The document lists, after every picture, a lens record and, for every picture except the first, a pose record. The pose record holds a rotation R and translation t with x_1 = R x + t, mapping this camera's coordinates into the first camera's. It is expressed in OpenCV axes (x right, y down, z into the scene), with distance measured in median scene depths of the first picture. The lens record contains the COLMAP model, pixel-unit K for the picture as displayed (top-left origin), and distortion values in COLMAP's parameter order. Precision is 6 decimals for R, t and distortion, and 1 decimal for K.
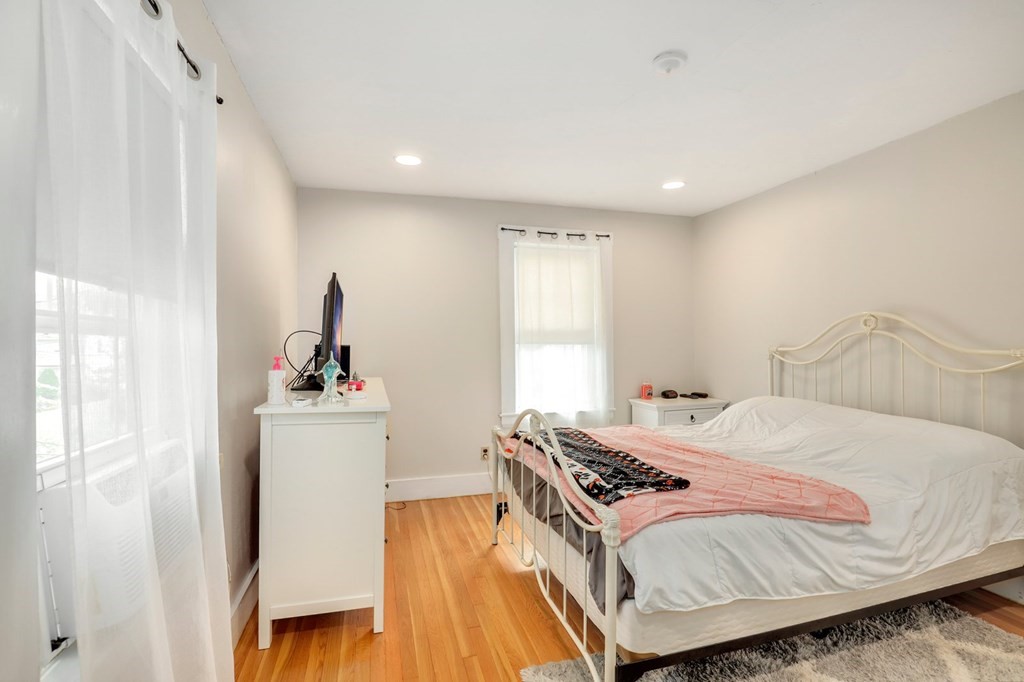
lens RADIAL K [[467.5, 0, 517.0], [0, 467.5, 338.8], [0, 0, 1]] dist [-0.032800, 0.006168]
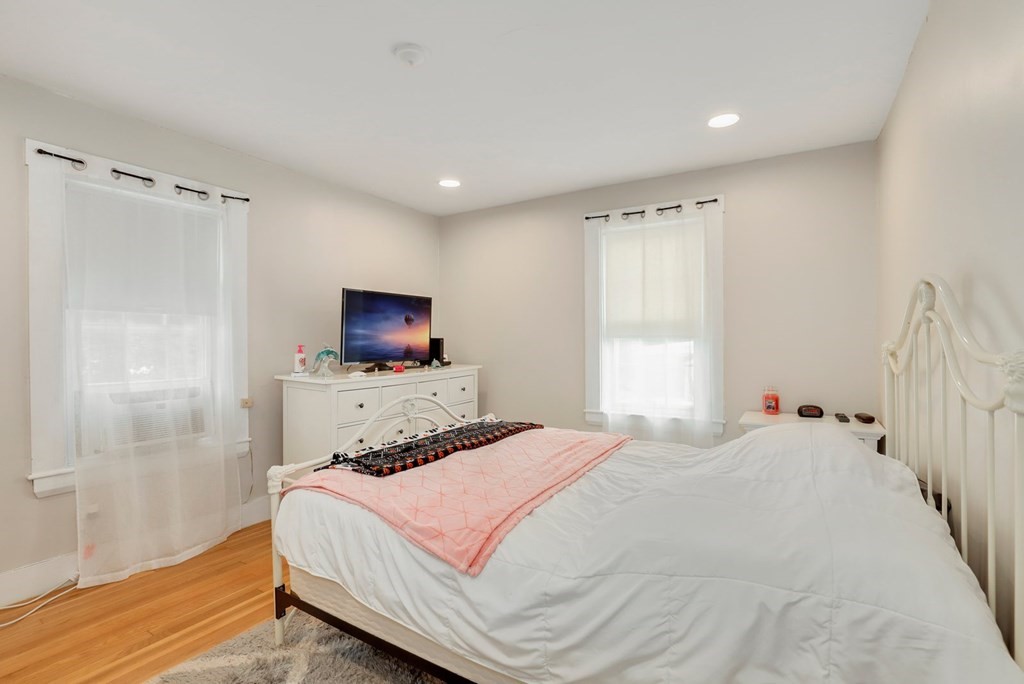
lens RADIAL K [[473.5, 0, 505.2], [0, 473.5, 335.7], [0, 0, 1]] dist [-0.028046, 0.000061]
pose [[0.668851, -0.000768, -0.743396, 0.657878], [0.006994, 0.999962, 0.005259, 0.001132], [0.743364, -0.008717, 0.668831, 0.248432]]
